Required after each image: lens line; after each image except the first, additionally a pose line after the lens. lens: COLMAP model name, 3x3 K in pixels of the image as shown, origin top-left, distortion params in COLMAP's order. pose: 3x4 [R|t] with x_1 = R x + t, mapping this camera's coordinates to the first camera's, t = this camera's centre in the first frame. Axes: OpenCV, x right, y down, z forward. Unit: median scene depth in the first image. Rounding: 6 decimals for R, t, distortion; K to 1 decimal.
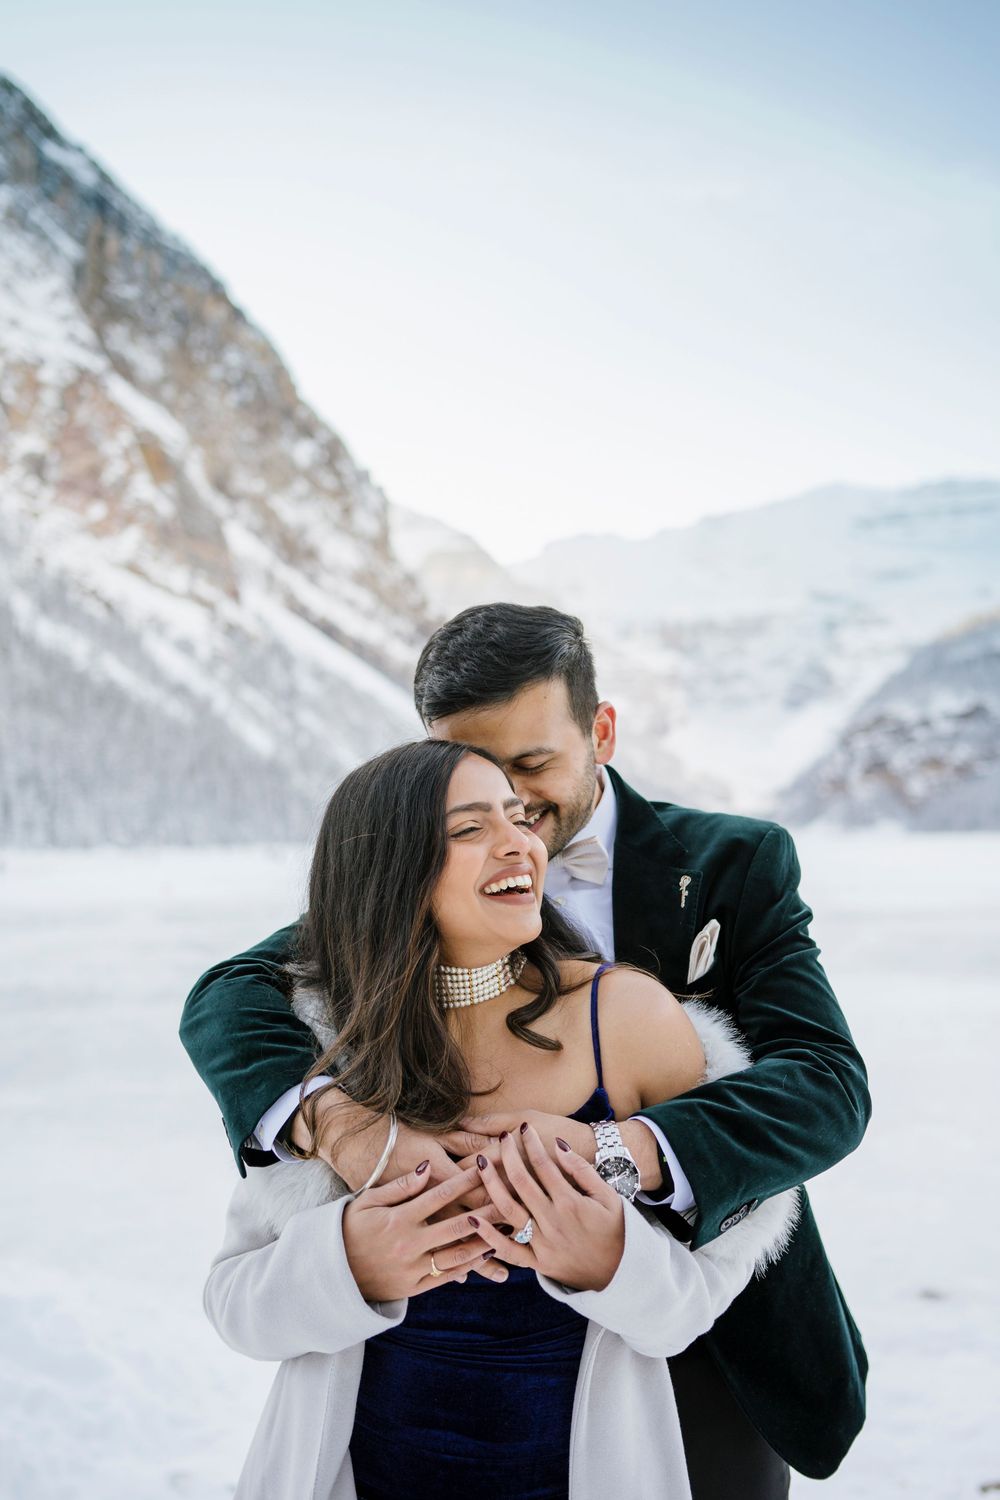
lens RADIAL K [[1495.4, 0, 498.8], [0, 1495.4, 751.0], [0, 0, 1]] dist [-0.010974, -0.002490]
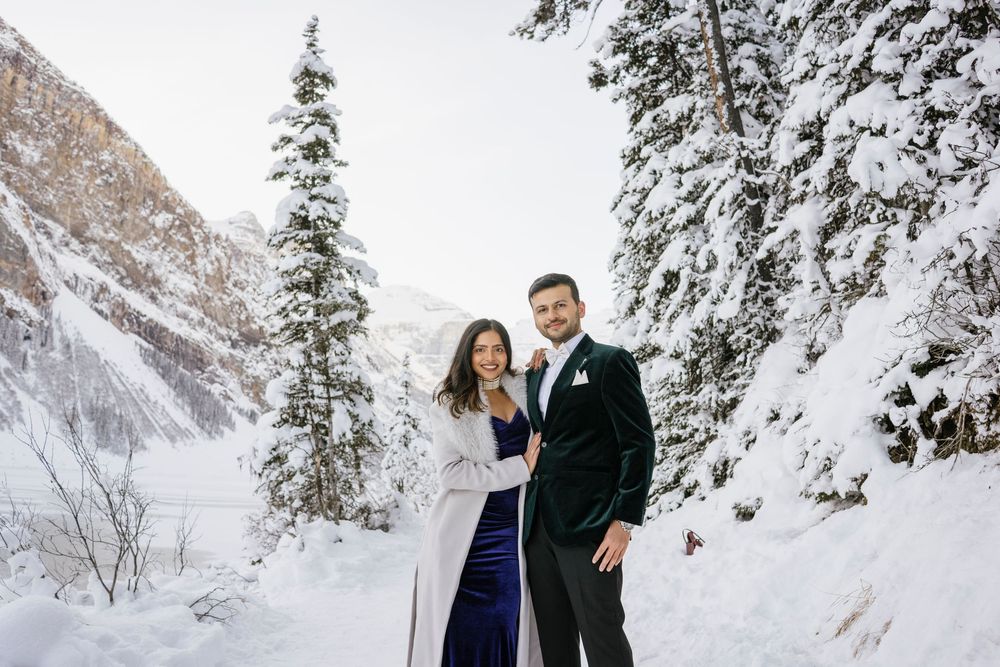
lens RADIAL K [[809.8, 0, 498.5], [0, 809.8, 332.0], [0, 0, 1]] dist [-0.147801, 0.013153]
pose [[0.999439, 0.031914, -0.010192, 0.303649], [-0.032951, 0.991354, -0.127012, 0.014106], [0.006050, 0.127277, 0.991849, 0.255305]]
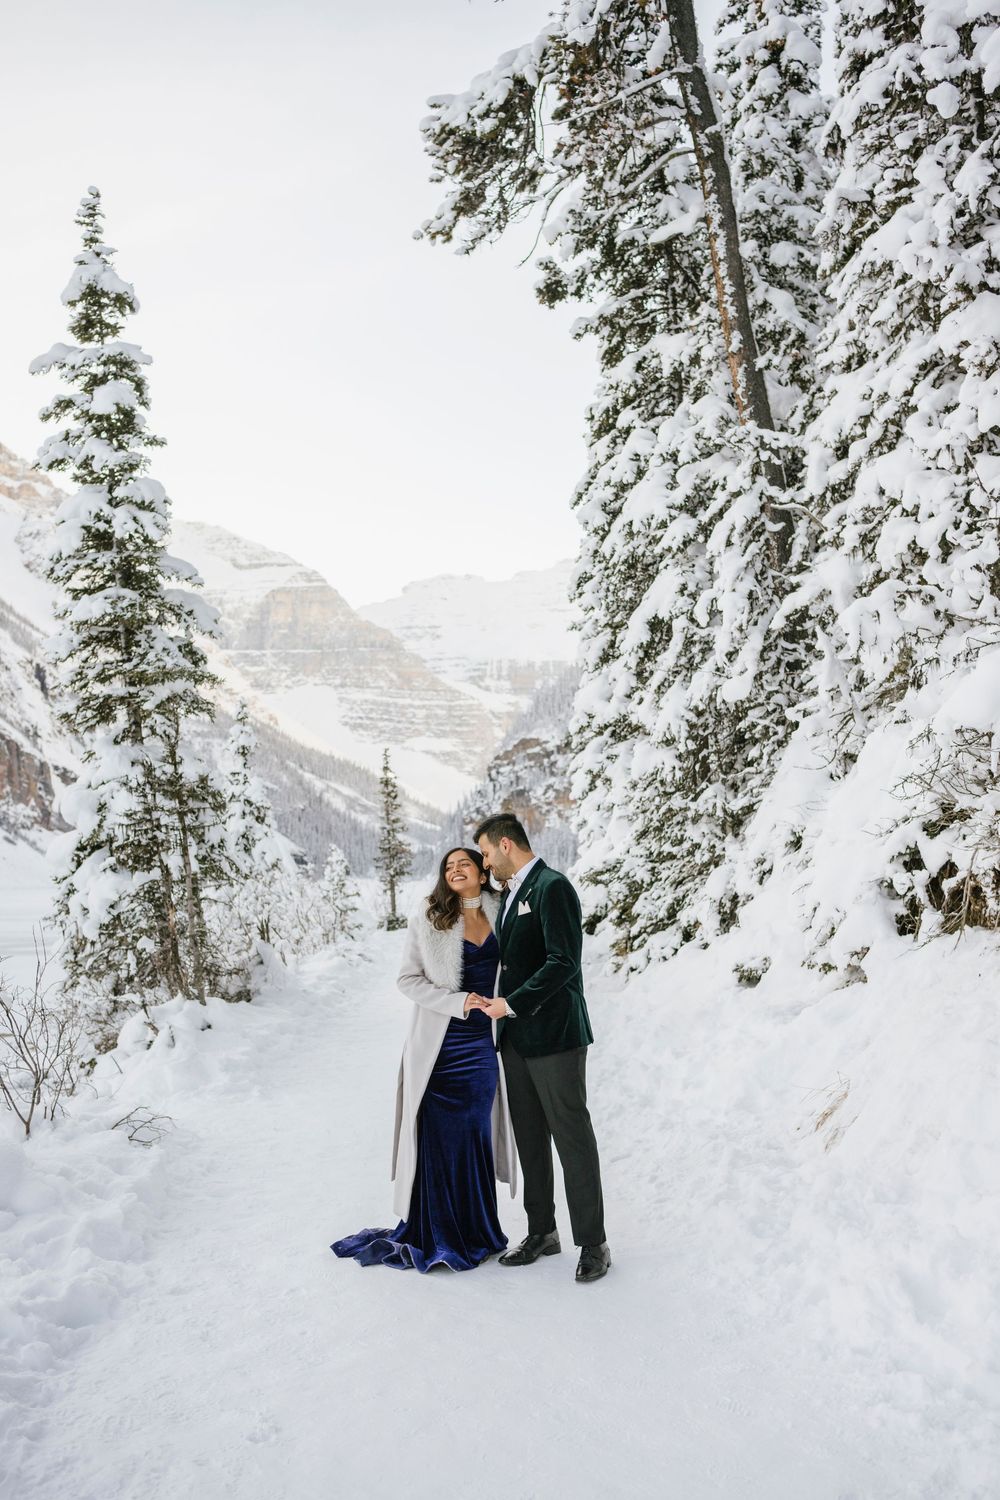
lens RADIAL K [[1467.5, 0, 498.7], [0, 1467.5, 753.0], [0, 0, 1]] dist [-0.011577, 0.002721]
pose [[0.996979, 0.006898, 0.077359, 0.303286], [-0.004737, 0.999594, -0.028087, 0.013472], [-0.077521, 0.027636, 0.996608, 0.252437]]
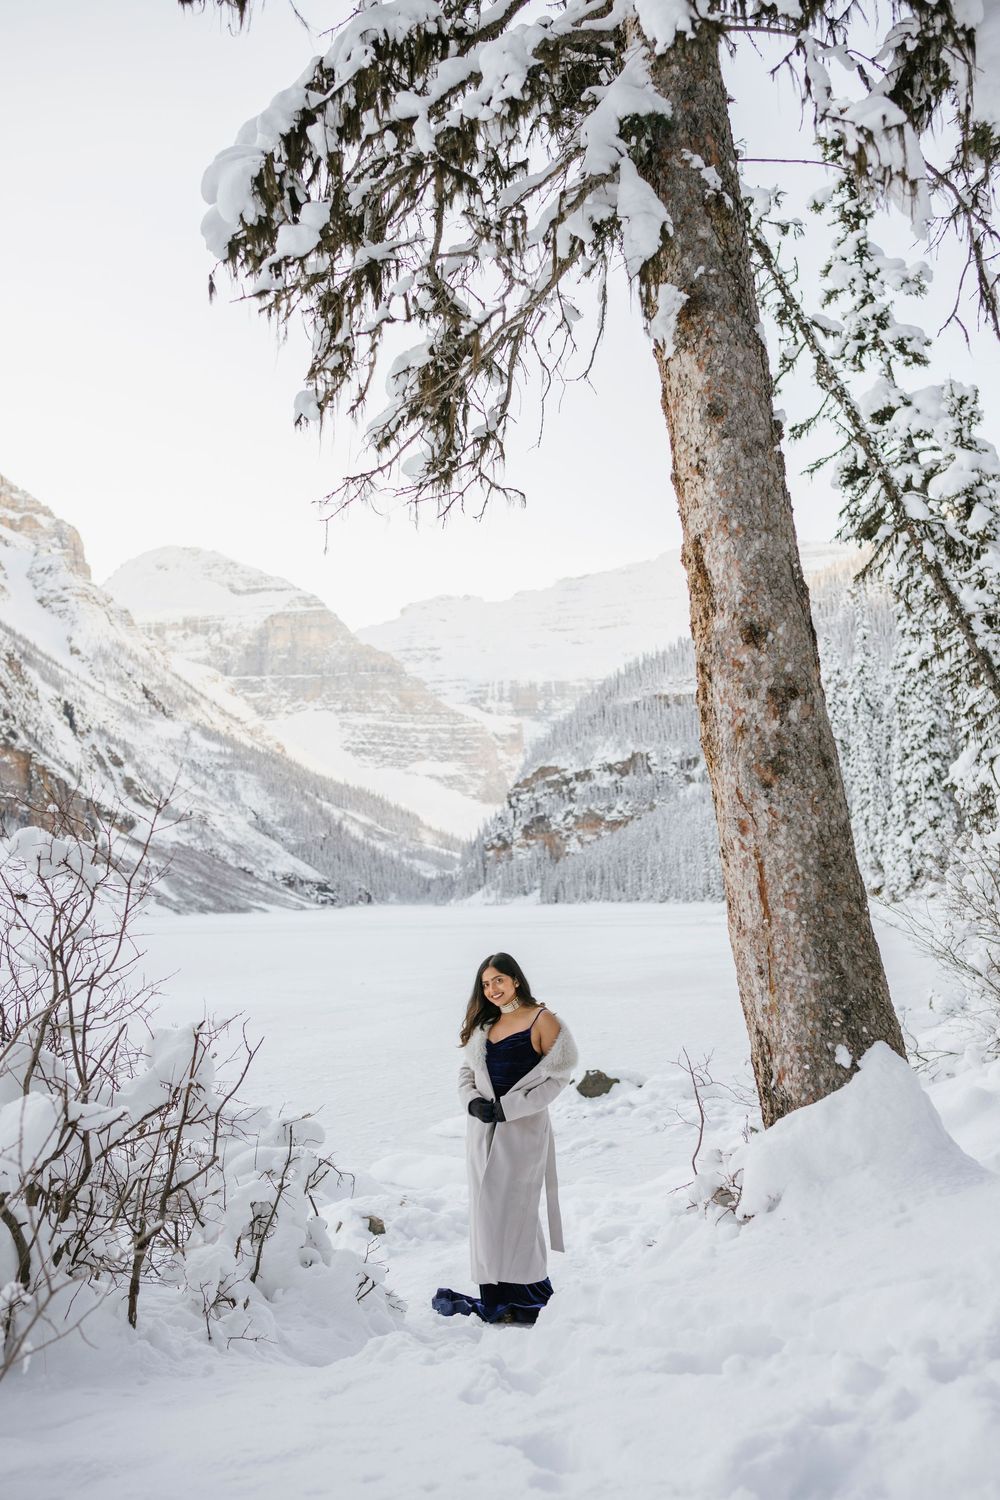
lens RADIAL K [[1495.4, 0, 498.8], [0, 1495.4, 751.0], [0, 0, 1]] dist [-0.010974, -0.002490]
pose [[0.996985, -0.009589, 0.076996, 0.276512], [0.013005, 0.998947, -0.043988, 0.009028], [-0.076493, 0.044856, 0.996061, 0.168998]]
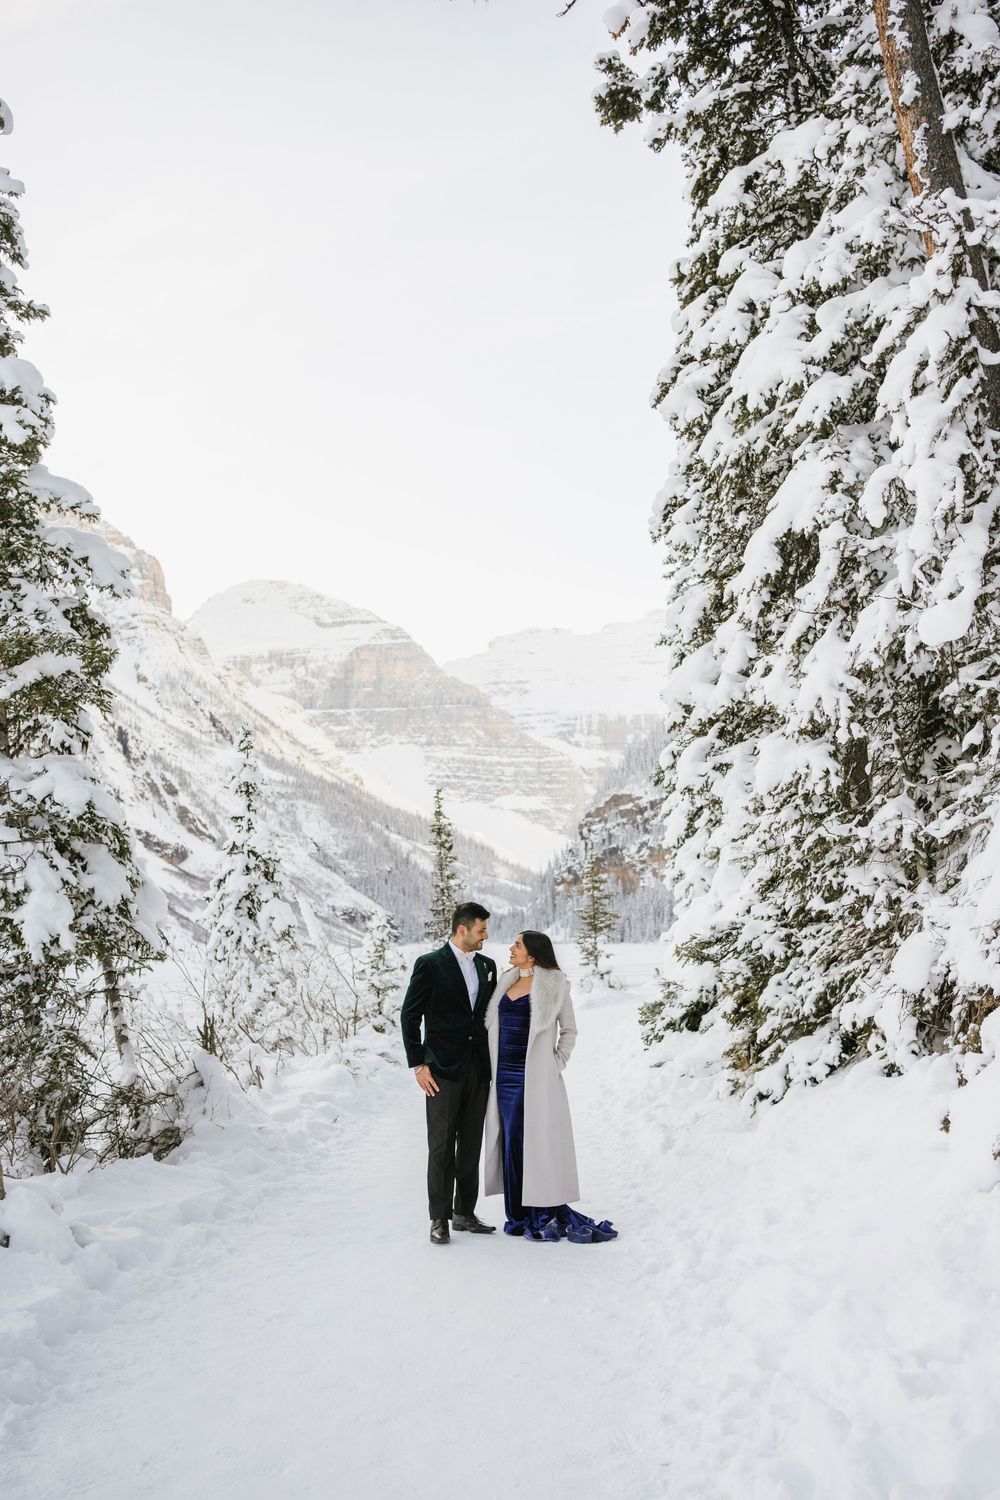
lens RADIAL K [[1509.6, 0, 507.2], [0, 1509.6, 743.7], [0, 0, 1]] dist [-0.008076, 0.011193]
pose [[0.999708, -0.007616, 0.022927, 0.303959], [0.009267, 0.997304, -0.072787, 0.013663], [-0.022311, 0.072978, 0.997084, 0.257410]]
